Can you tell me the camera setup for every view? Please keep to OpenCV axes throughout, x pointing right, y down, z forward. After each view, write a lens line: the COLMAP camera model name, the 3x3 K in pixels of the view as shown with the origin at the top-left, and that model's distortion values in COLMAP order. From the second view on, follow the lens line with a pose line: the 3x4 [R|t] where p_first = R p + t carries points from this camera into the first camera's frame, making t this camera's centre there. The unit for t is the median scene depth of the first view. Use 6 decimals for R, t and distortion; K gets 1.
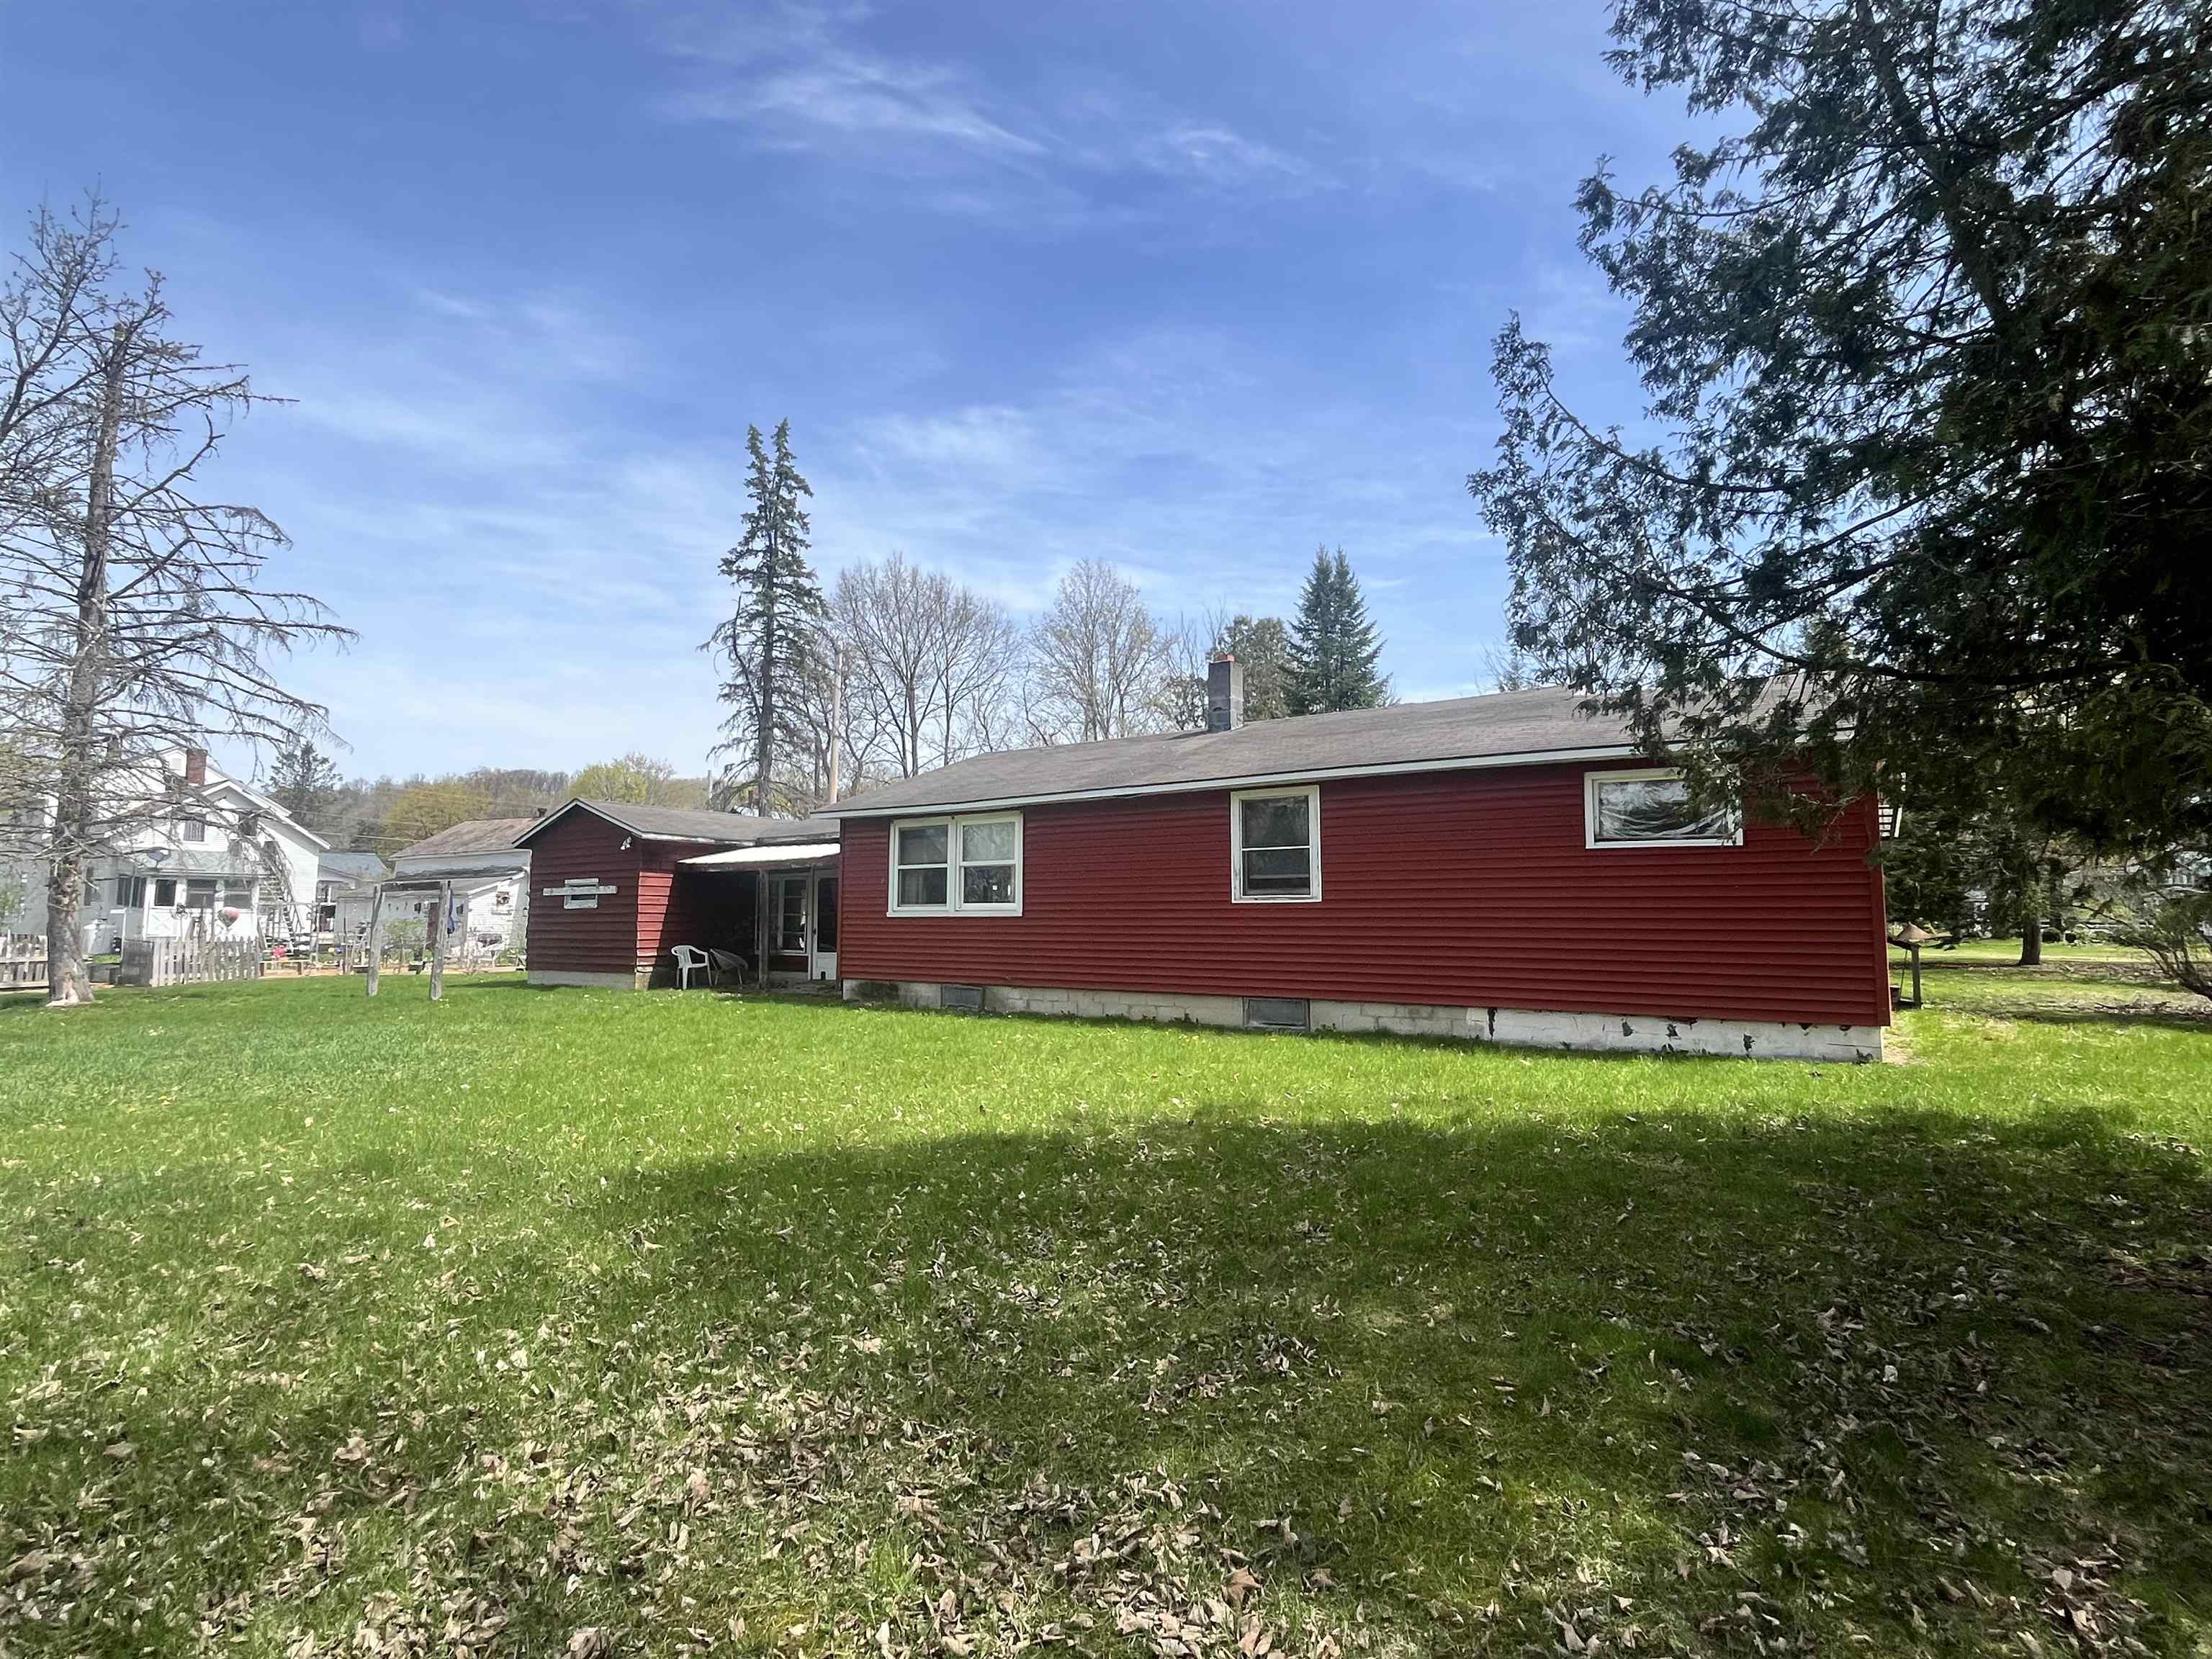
lens RADIAL K [[1082.2, 0, 1097.3], [0, 1082.2, 788.5], [0, 0, 1]] dist [0.000080, -0.000296]
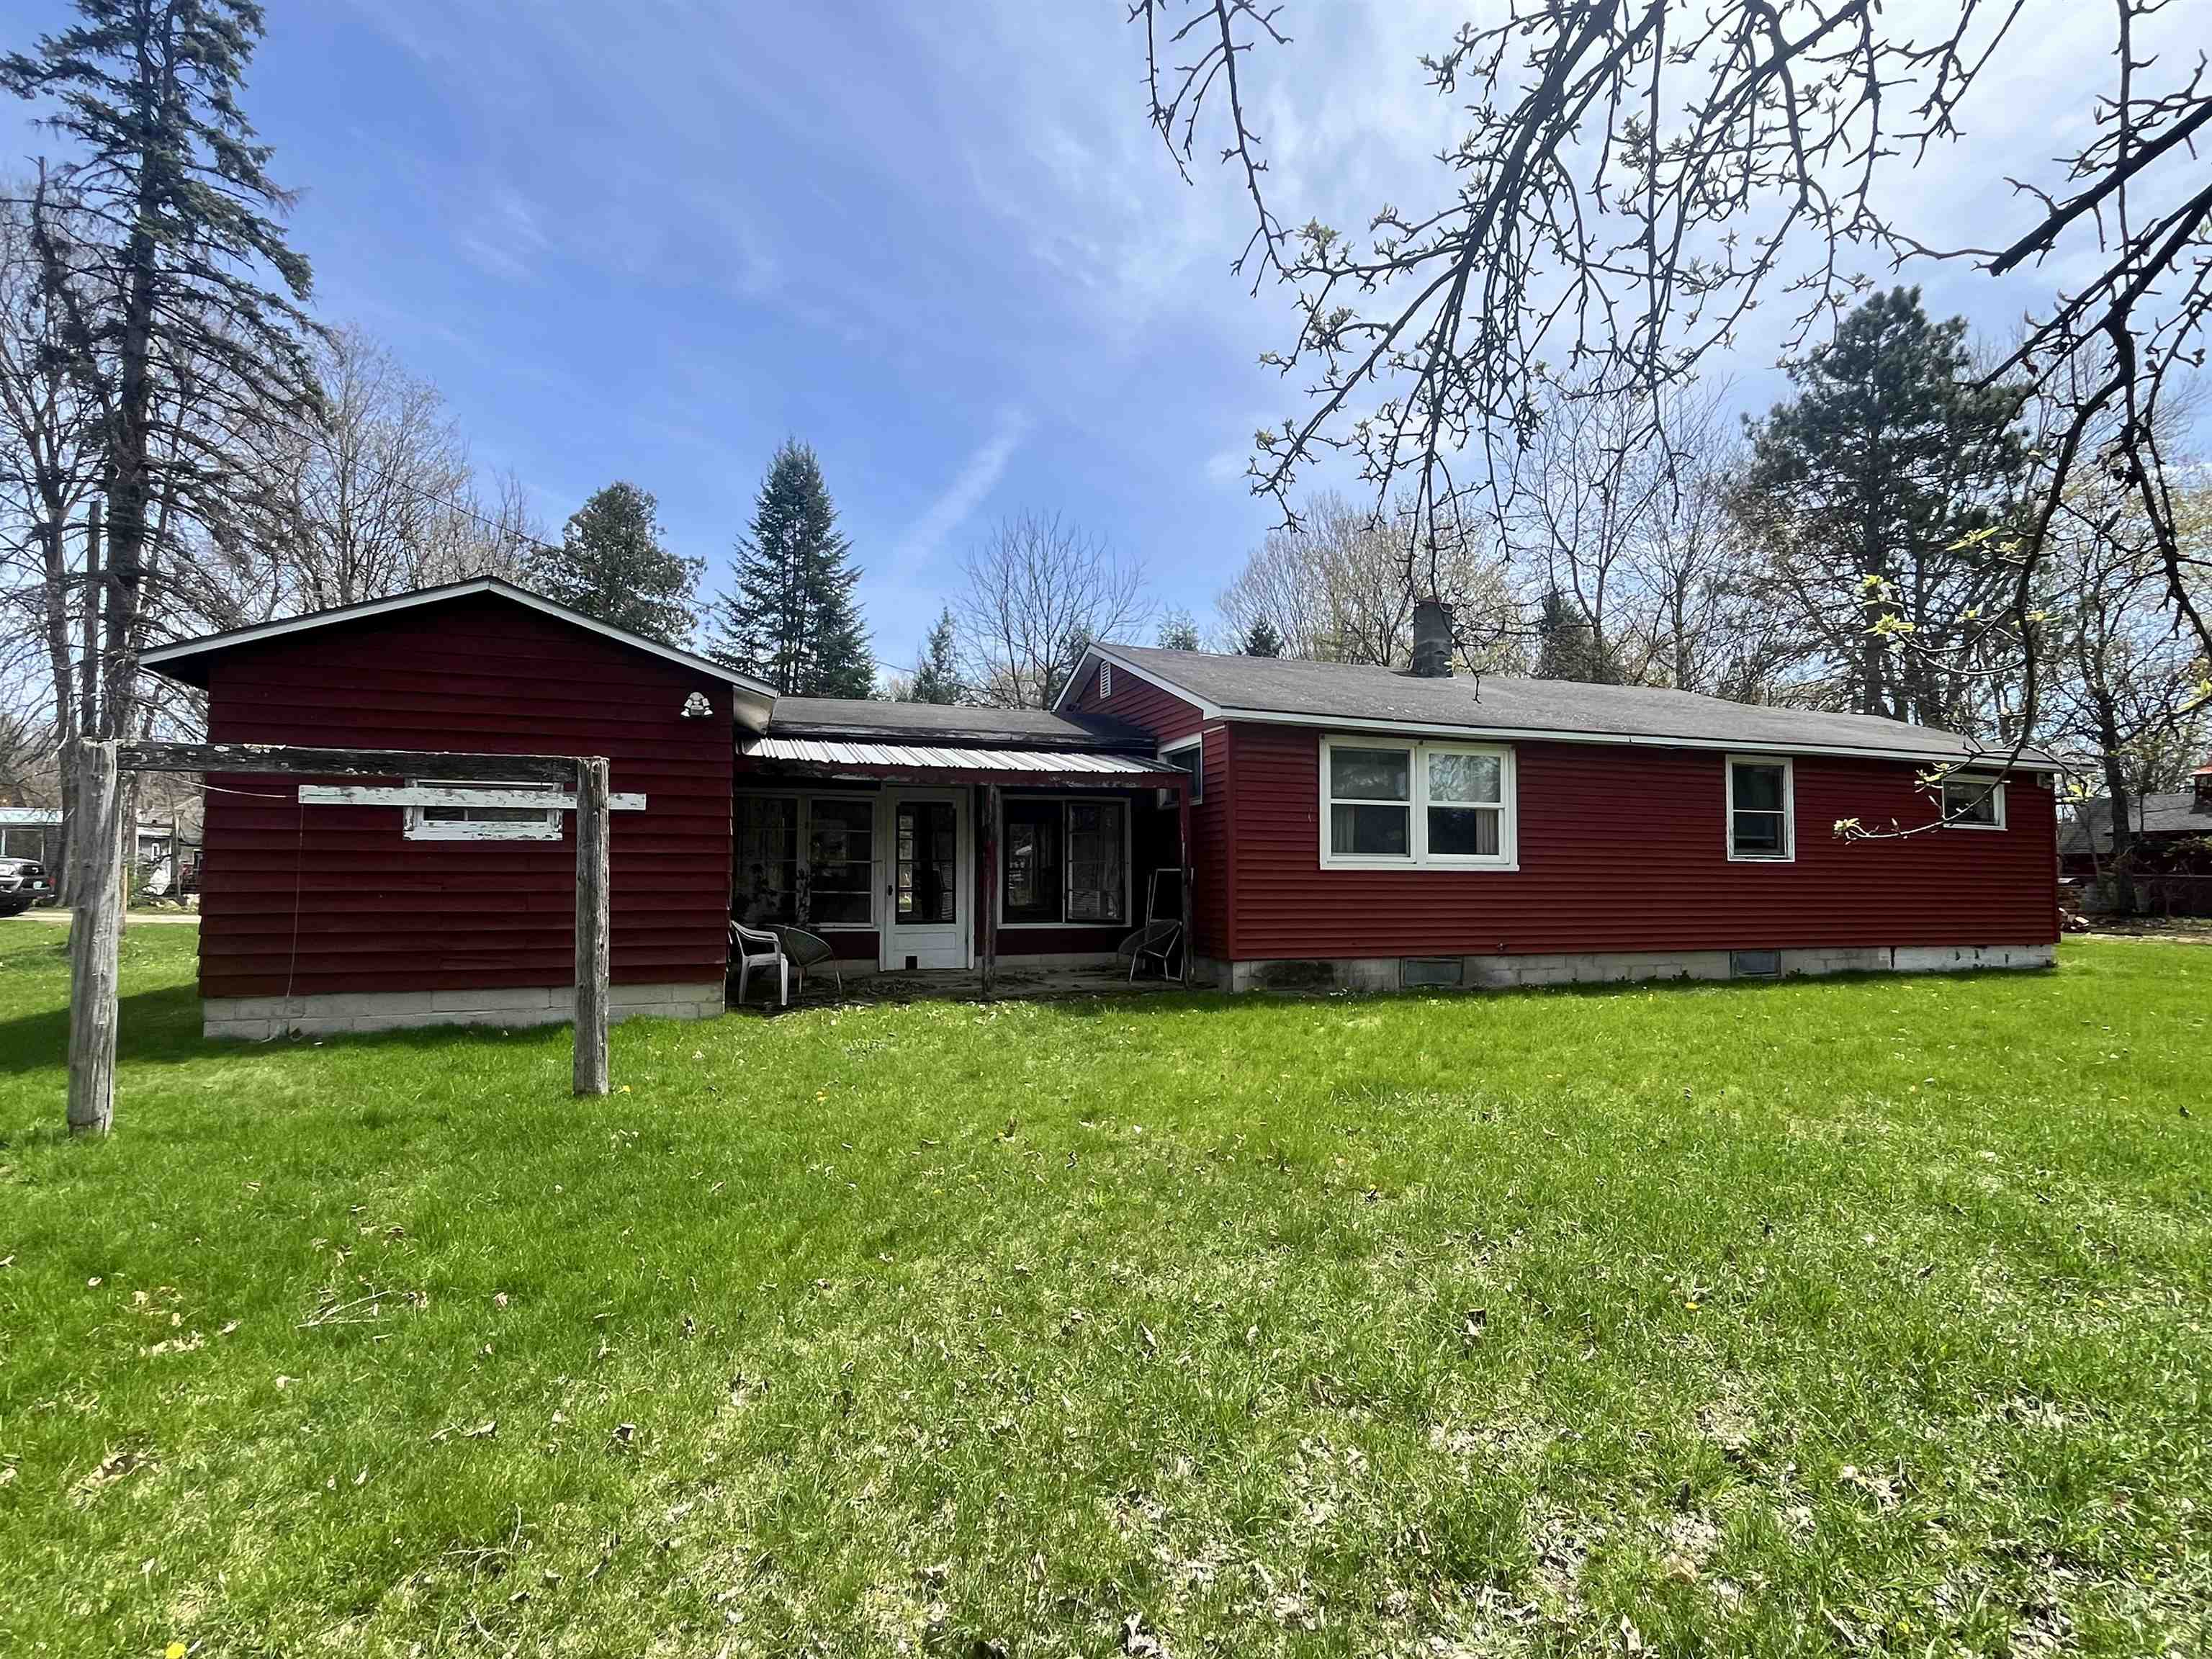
lens RADIAL K [[1082.2, 0, 1131.6], [0, 1082.2, 767.0], [0, 0, 1]] dist [0.000080, -0.000296]
pose [[0.569848, 0.083052, 0.817542, -0.903681], [-0.107531, 0.993861, -0.026011, 0.088853], [-0.814684, -0.073089, 0.575281, 0.743859]]
